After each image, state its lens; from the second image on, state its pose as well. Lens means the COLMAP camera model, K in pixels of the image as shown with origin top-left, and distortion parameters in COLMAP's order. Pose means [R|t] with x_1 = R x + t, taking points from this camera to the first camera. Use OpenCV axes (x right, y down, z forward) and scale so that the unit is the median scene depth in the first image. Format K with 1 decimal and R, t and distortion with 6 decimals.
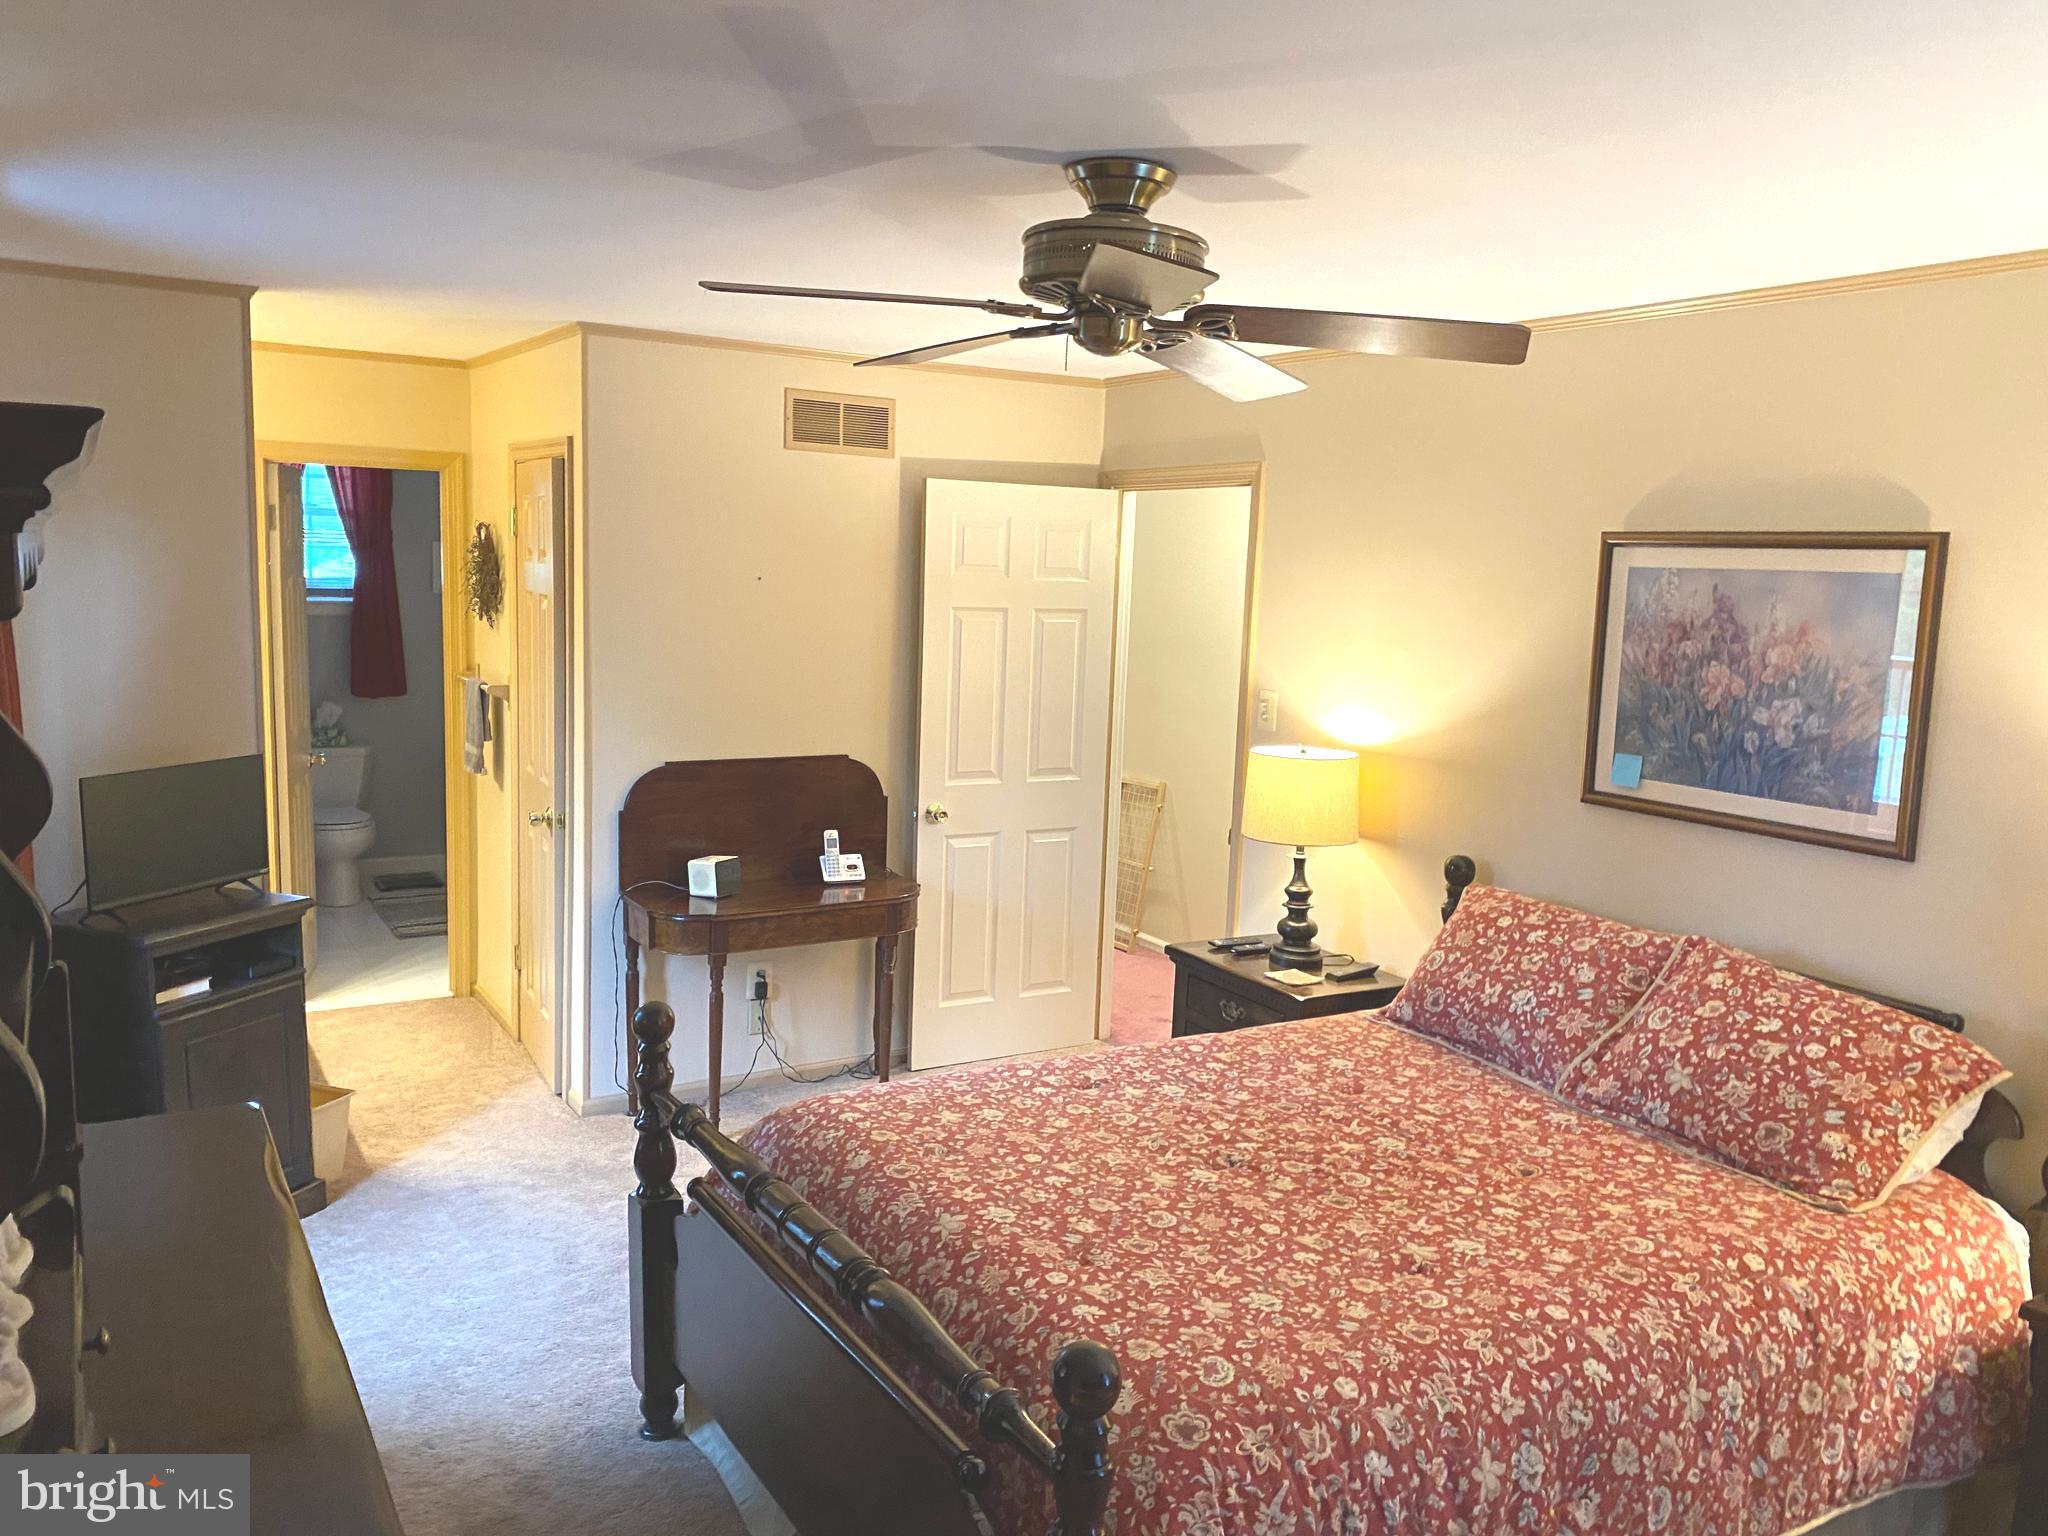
lens RADIAL K [[1565.5, 0, 1010.7], [0, 1565.5, 769.1], [0, 0, 1]] dist [0.021556, -0.013846]
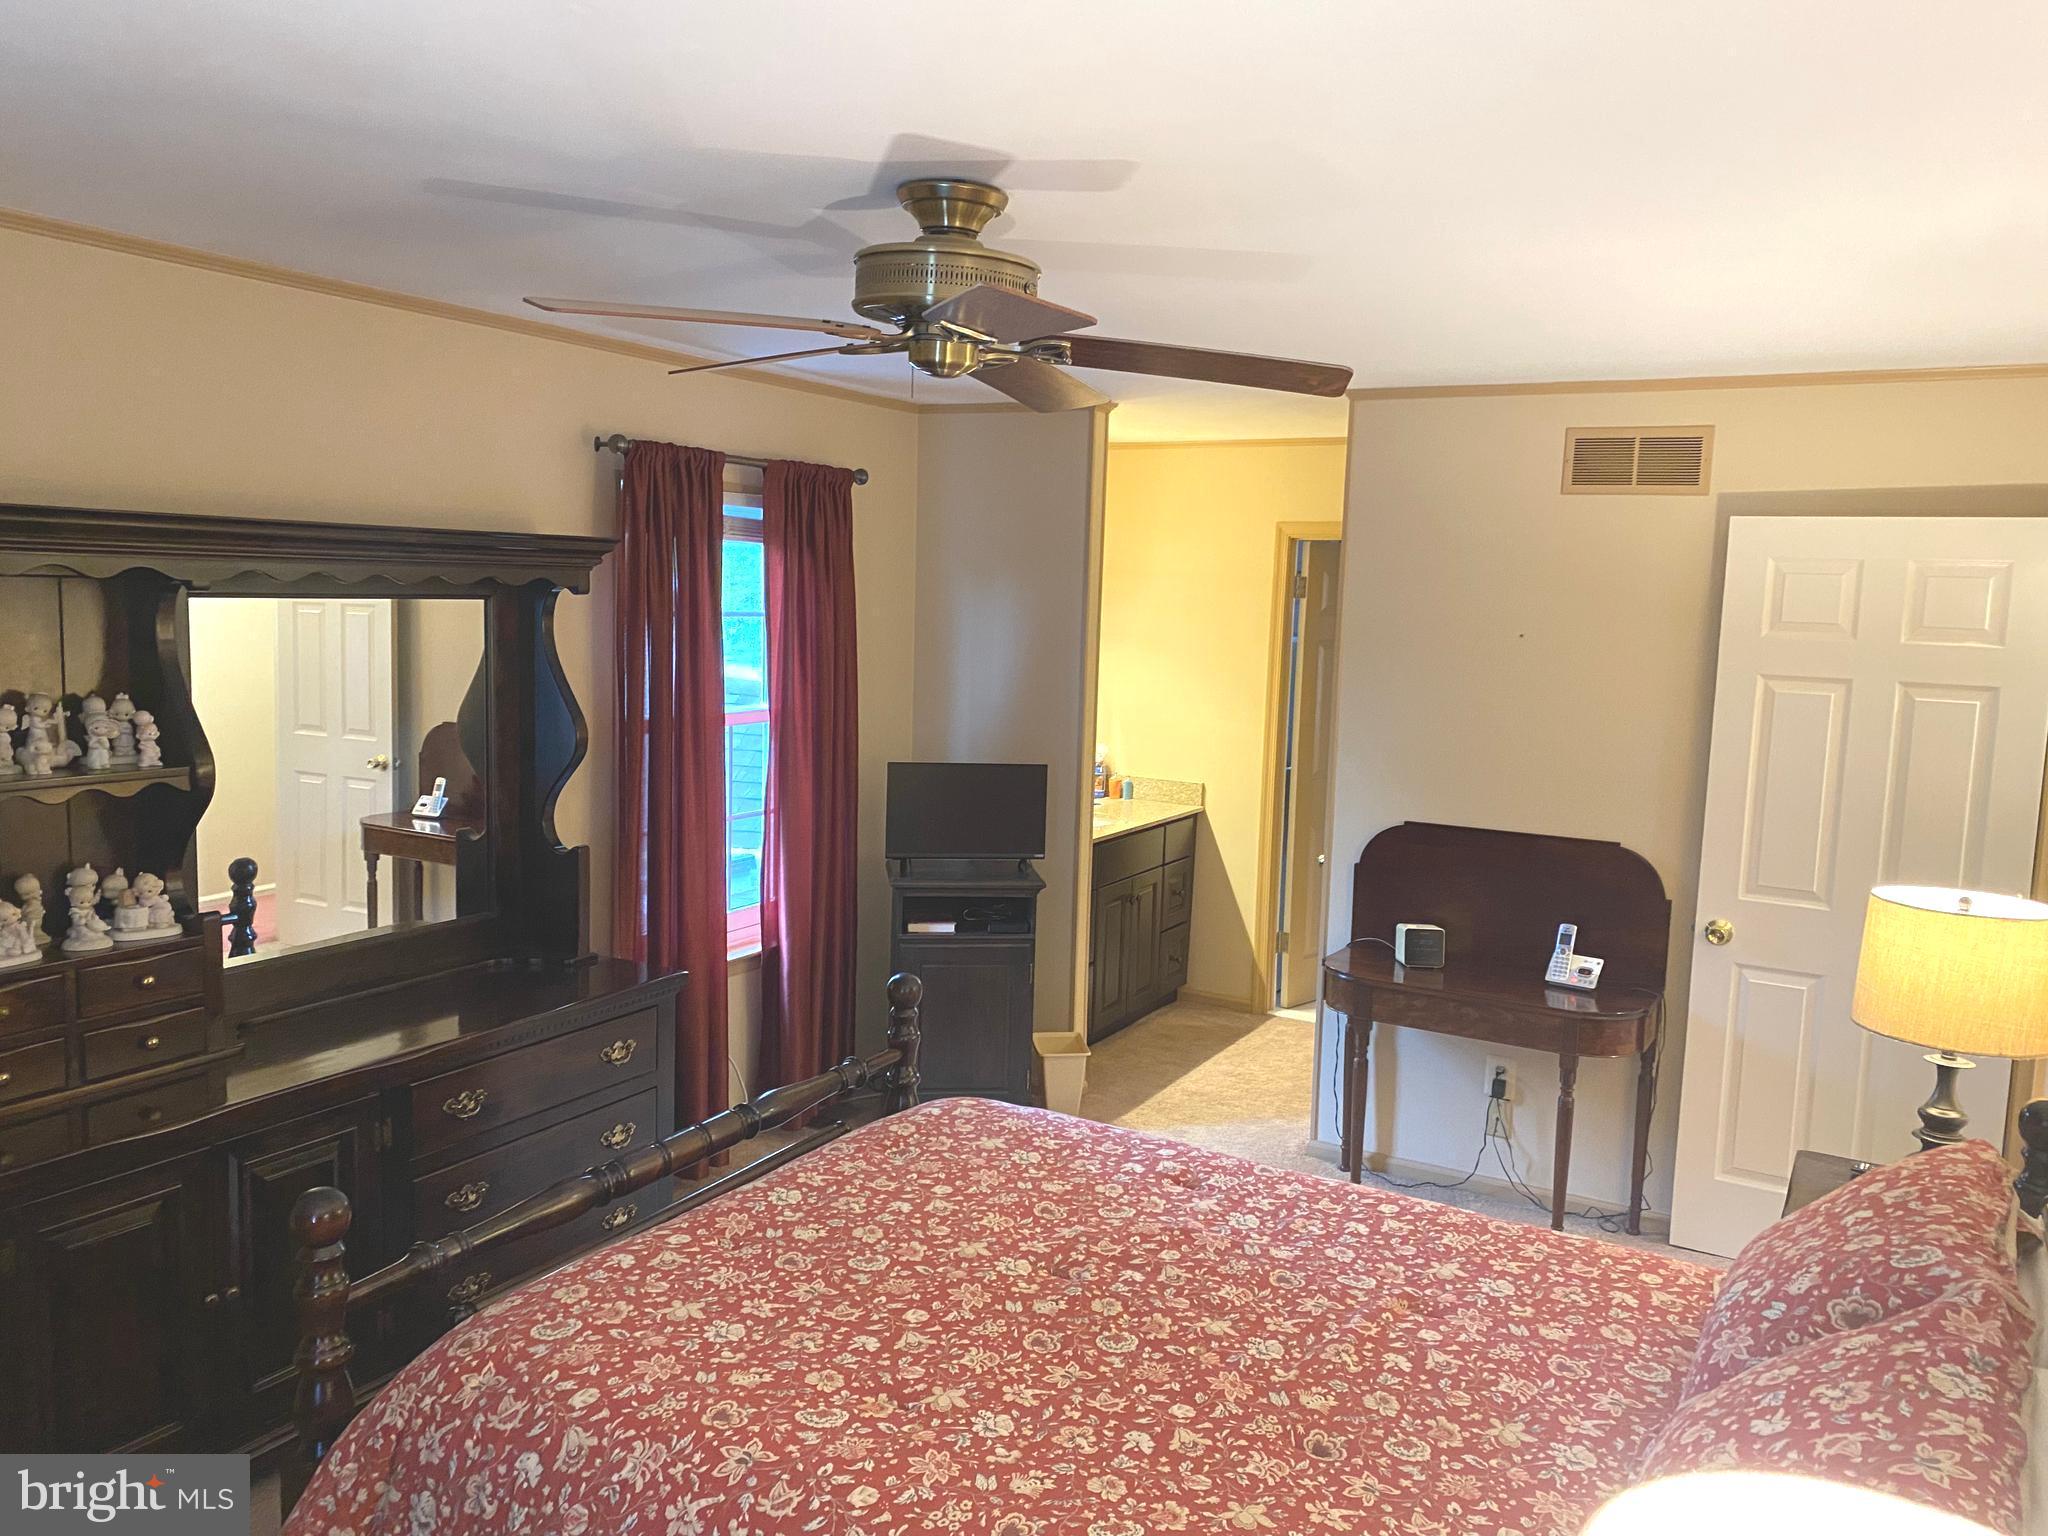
lens RADIAL K [[1565.5, 0, 1010.9], [0, 1565.5, 769.6], [0, 0, 1]] dist [0.021556, -0.013846]
pose [[0.483447, 0.080532, -0.871661, 0.736129], [-0.134157, 0.990812, 0.017134, -0.030004], [0.865032, 0.108656, 0.489809, 0.446280]]
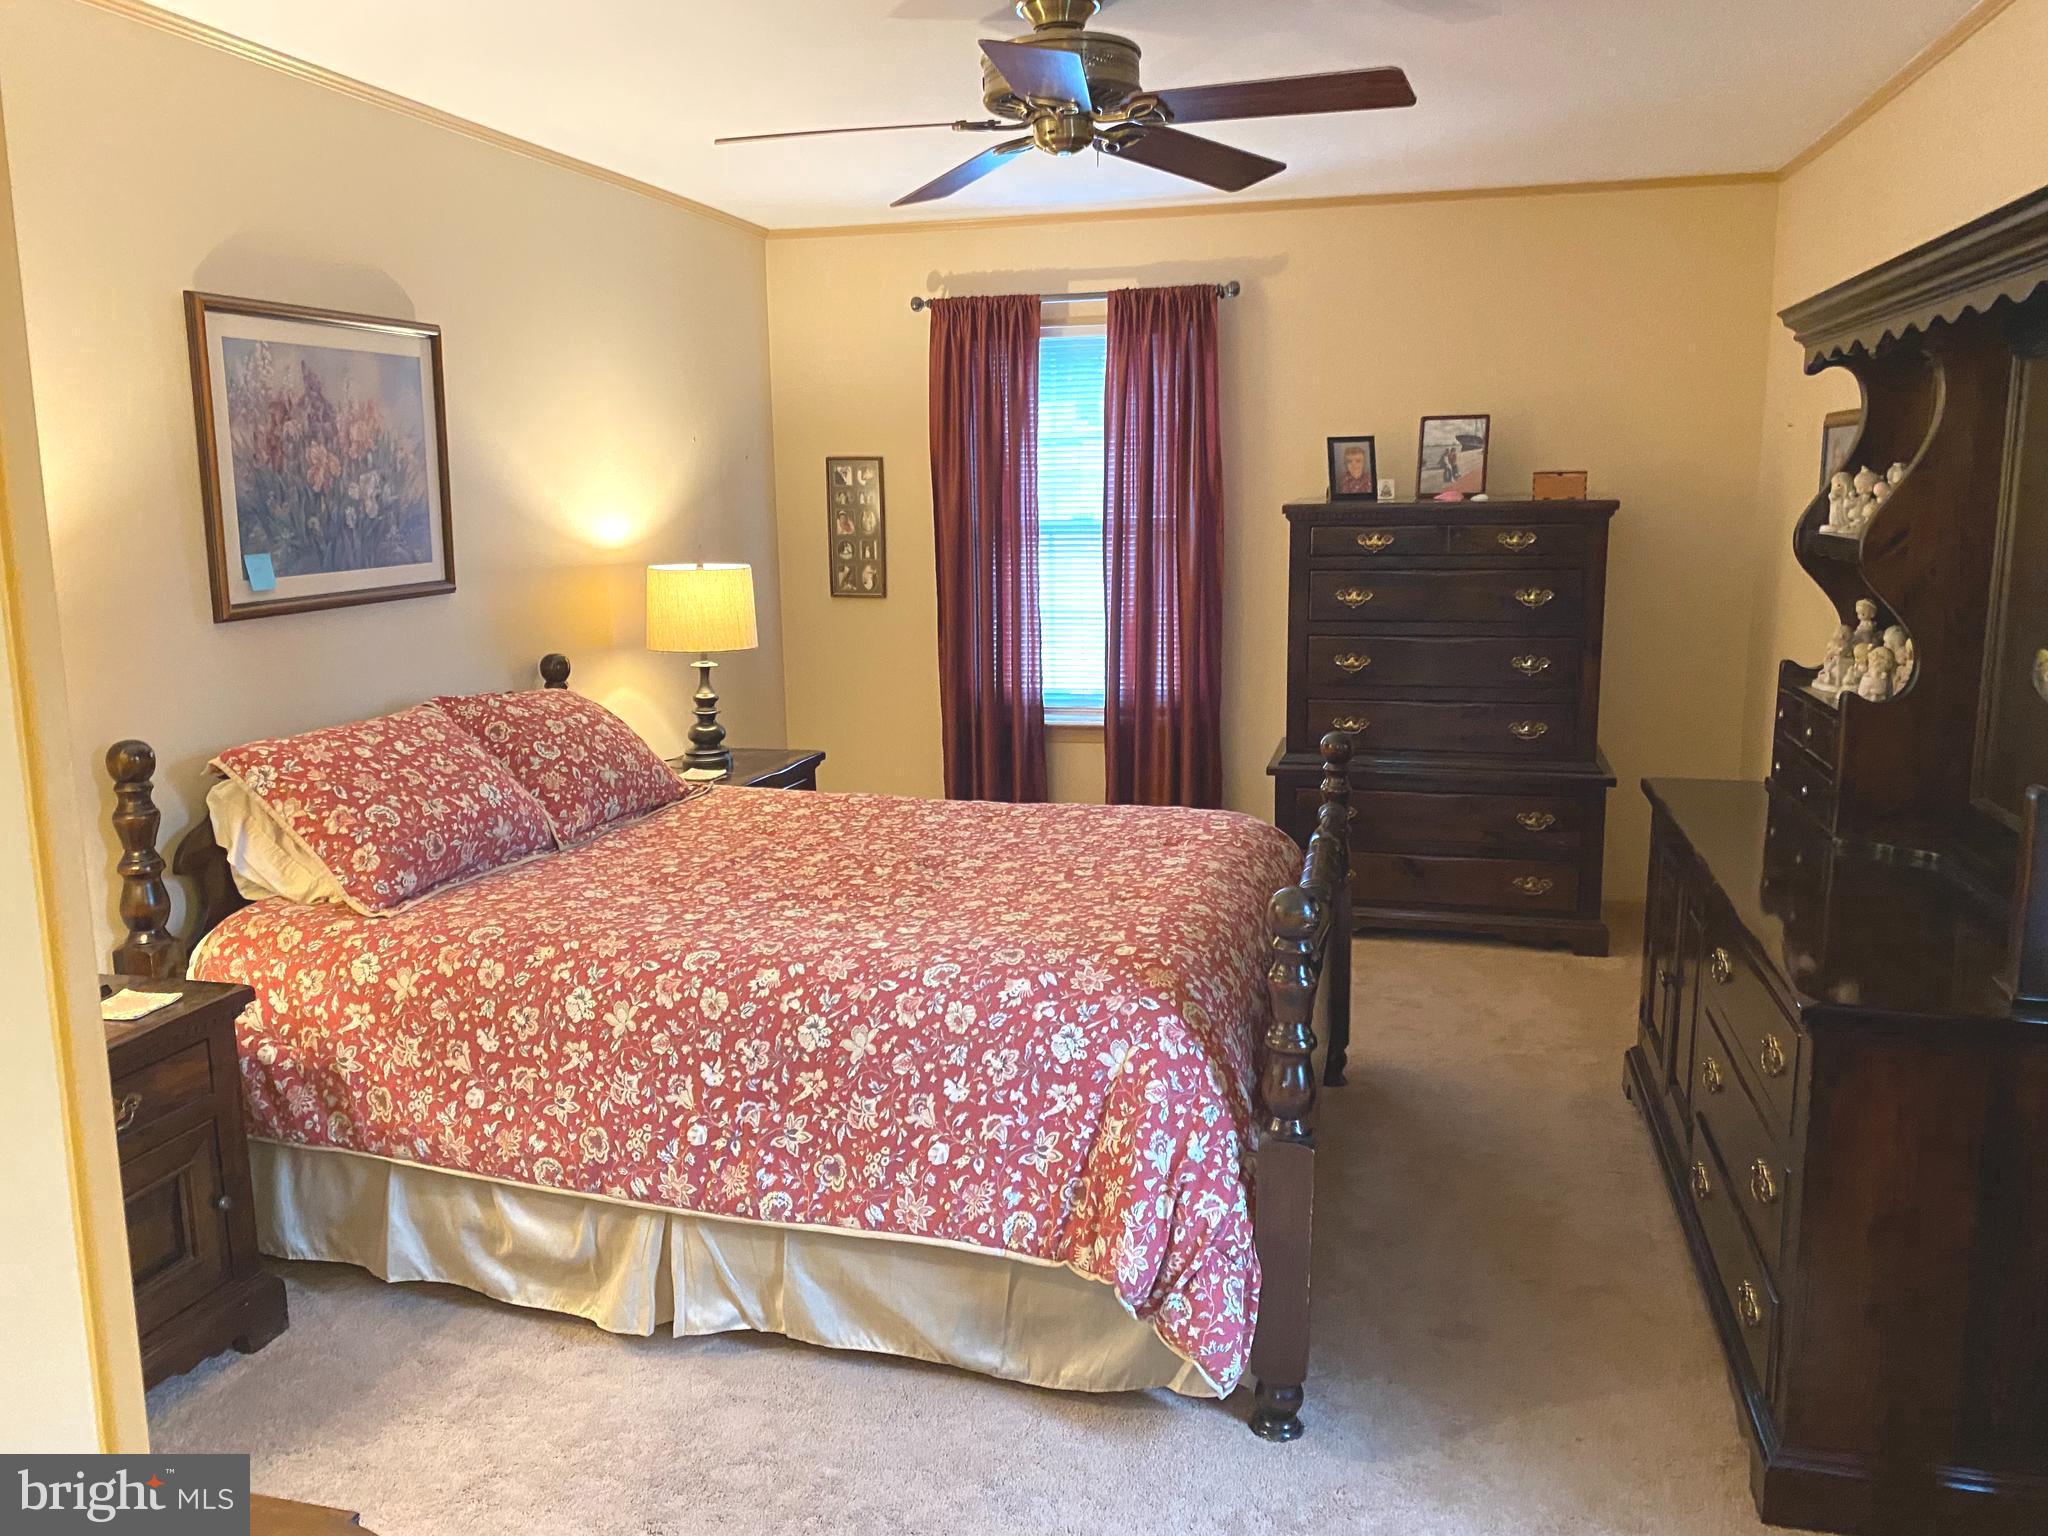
lens RADIAL K [[1565.5, 0, 1022.6], [0, 1565.5, 759.2], [0, 0, 1]] dist [0.021556, -0.013846]
pose [[-0.704284, -0.158808, 0.691928, -0.578817], [0.078353, 0.951316, 0.298093, -0.138121], [-0.705582, 0.264157, -0.657553, 1.389001]]
